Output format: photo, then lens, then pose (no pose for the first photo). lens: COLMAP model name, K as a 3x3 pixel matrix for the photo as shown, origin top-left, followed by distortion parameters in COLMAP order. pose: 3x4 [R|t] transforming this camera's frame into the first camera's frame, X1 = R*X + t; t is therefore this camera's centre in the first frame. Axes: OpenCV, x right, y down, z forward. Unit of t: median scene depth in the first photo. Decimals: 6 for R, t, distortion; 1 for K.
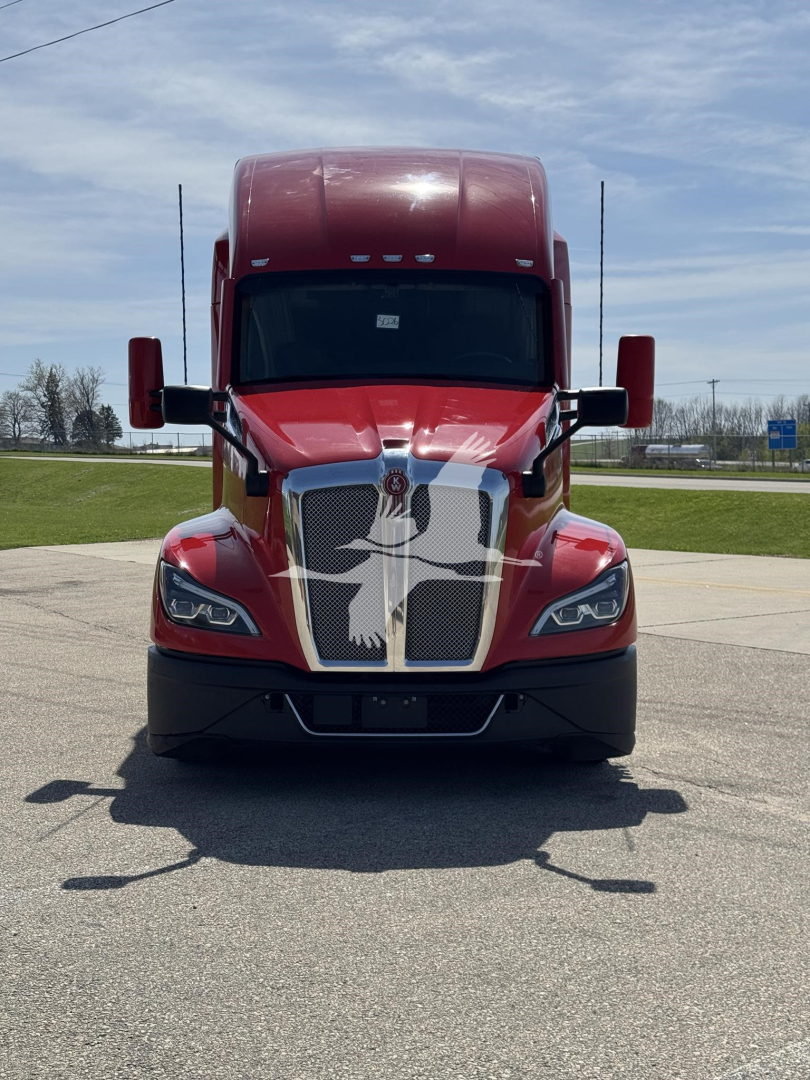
lens RADIAL K [[1499.2, 0, 405.0], [0, 1499.2, 540.0], [0, 0, 1]] dist [0.109928, -0.013958]
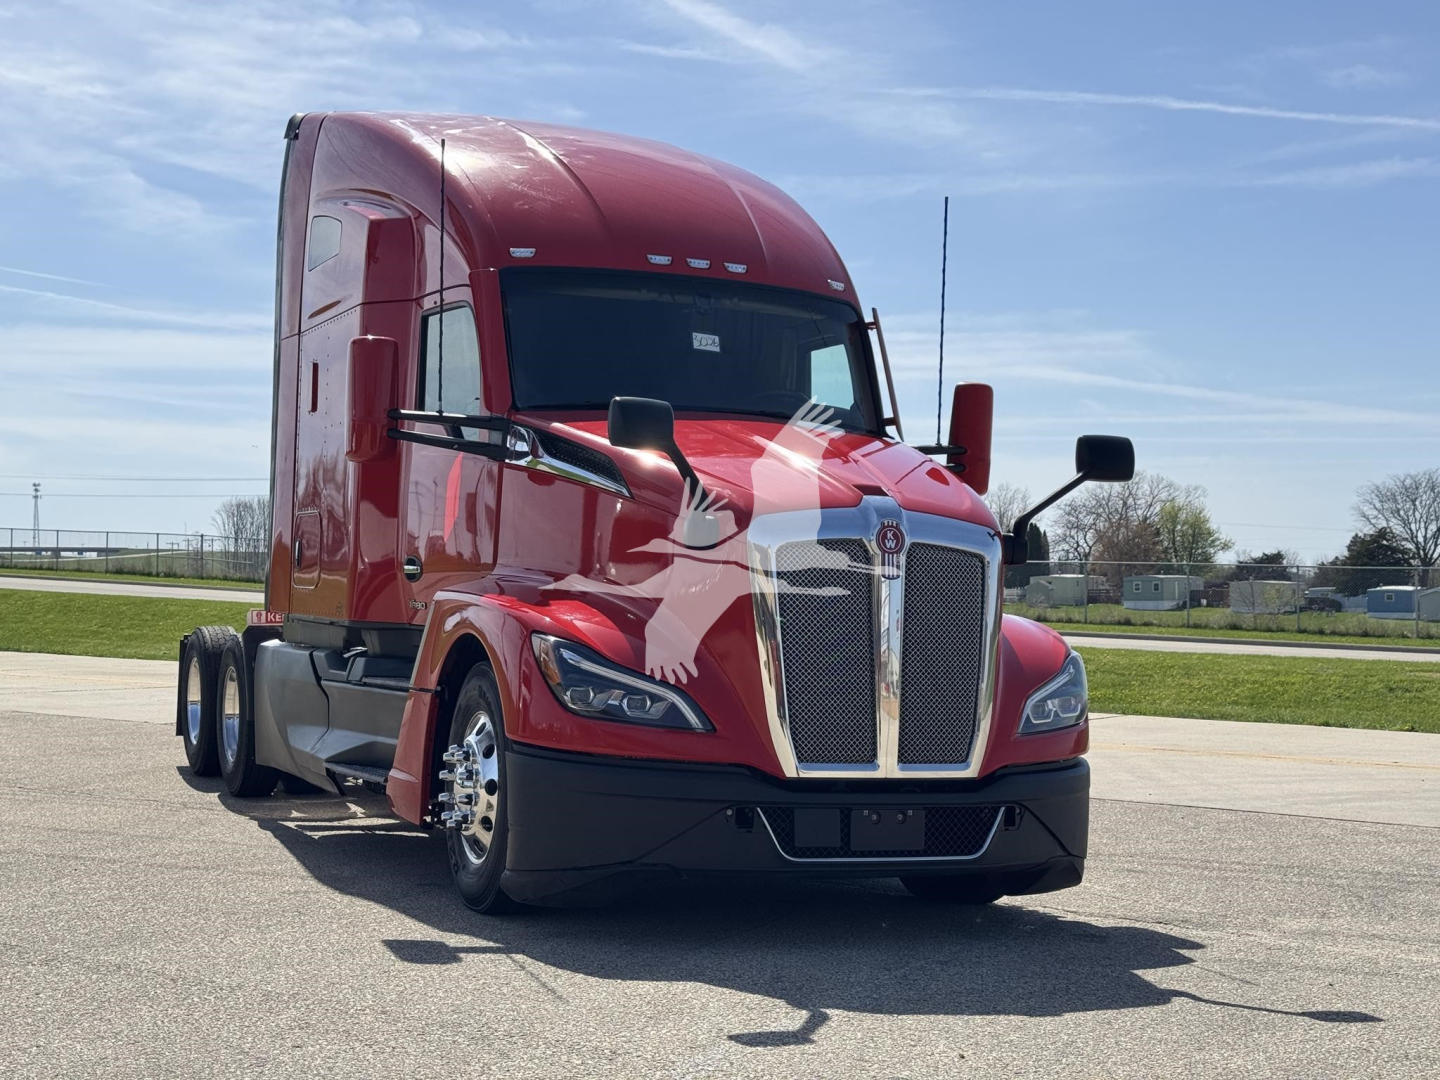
lens RADIAL K [[2004.8, 0, 721.5], [0, 2004.8, 534.0], [0, 0, 1]] dist [0.146816, 0.015305]
pose [[0.922376, 0.044504, 0.383721, -0.482891], [-0.014582, 0.996645, -0.080539, 0.045422], [-0.386018, 0.068692, 0.919930, 0.055459]]
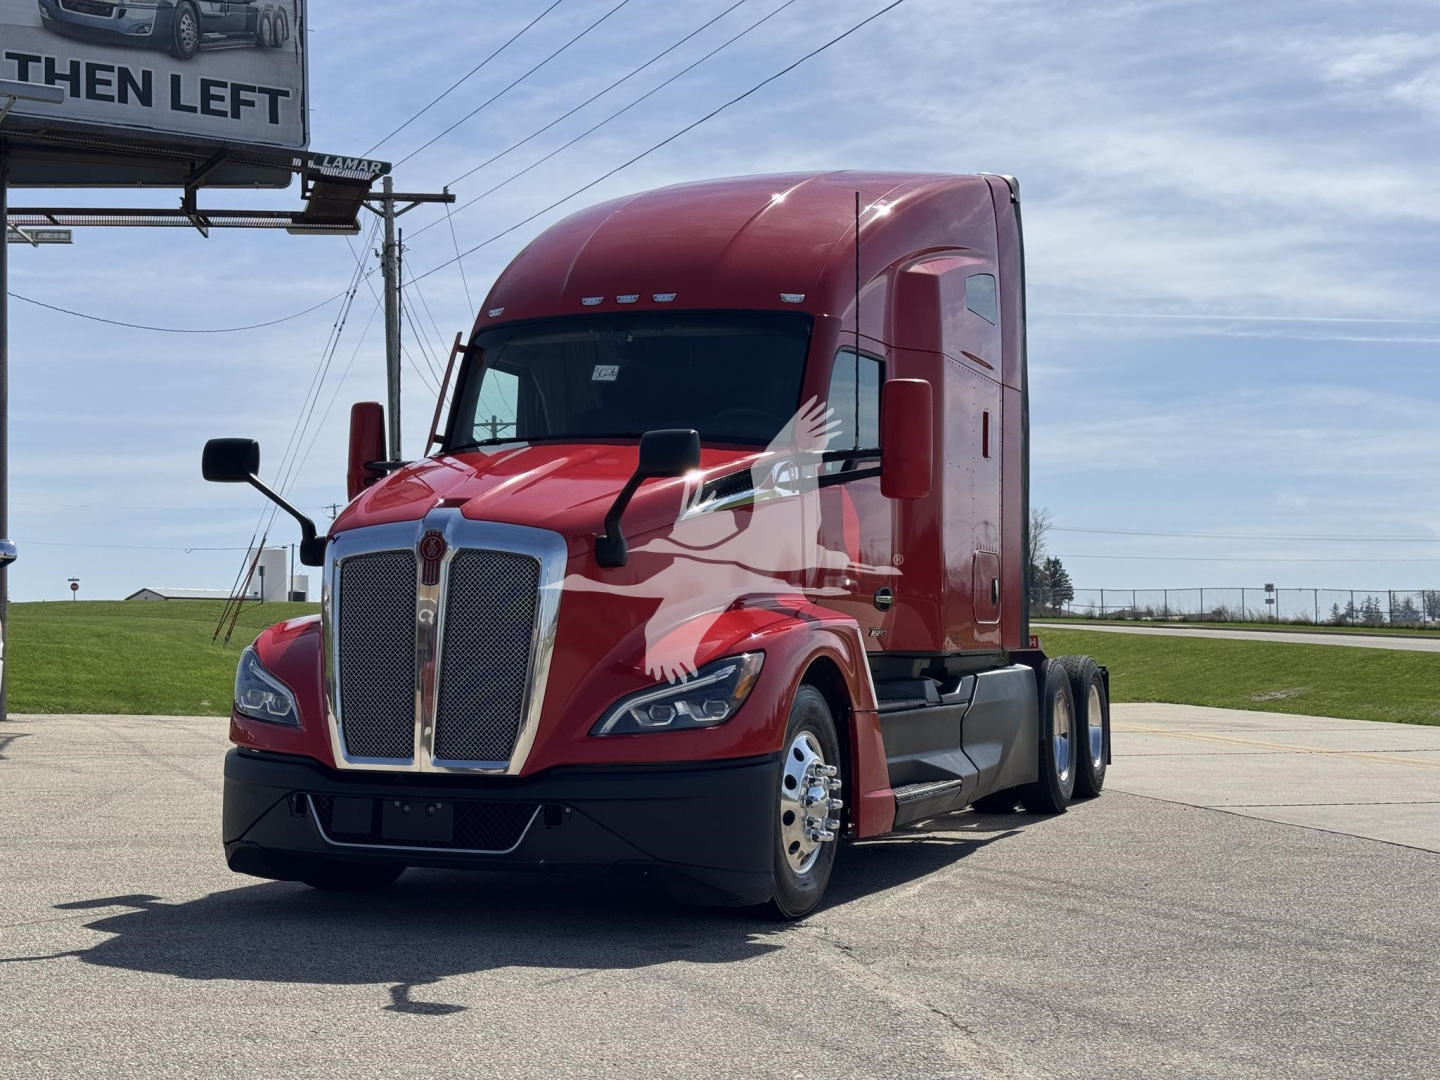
lens RADIAL K [[1958.5, 0, 720.0], [0, 1958.5, 540.0], [0, 0, 1]] dist [0.101210, -0.095951]
pose [[0.937537, -0.006819, -0.347818, 0.515020], [-0.027232, 0.995301, -0.092918, 0.054967], [0.346818, 0.096586, 0.932946, 0.026305]]
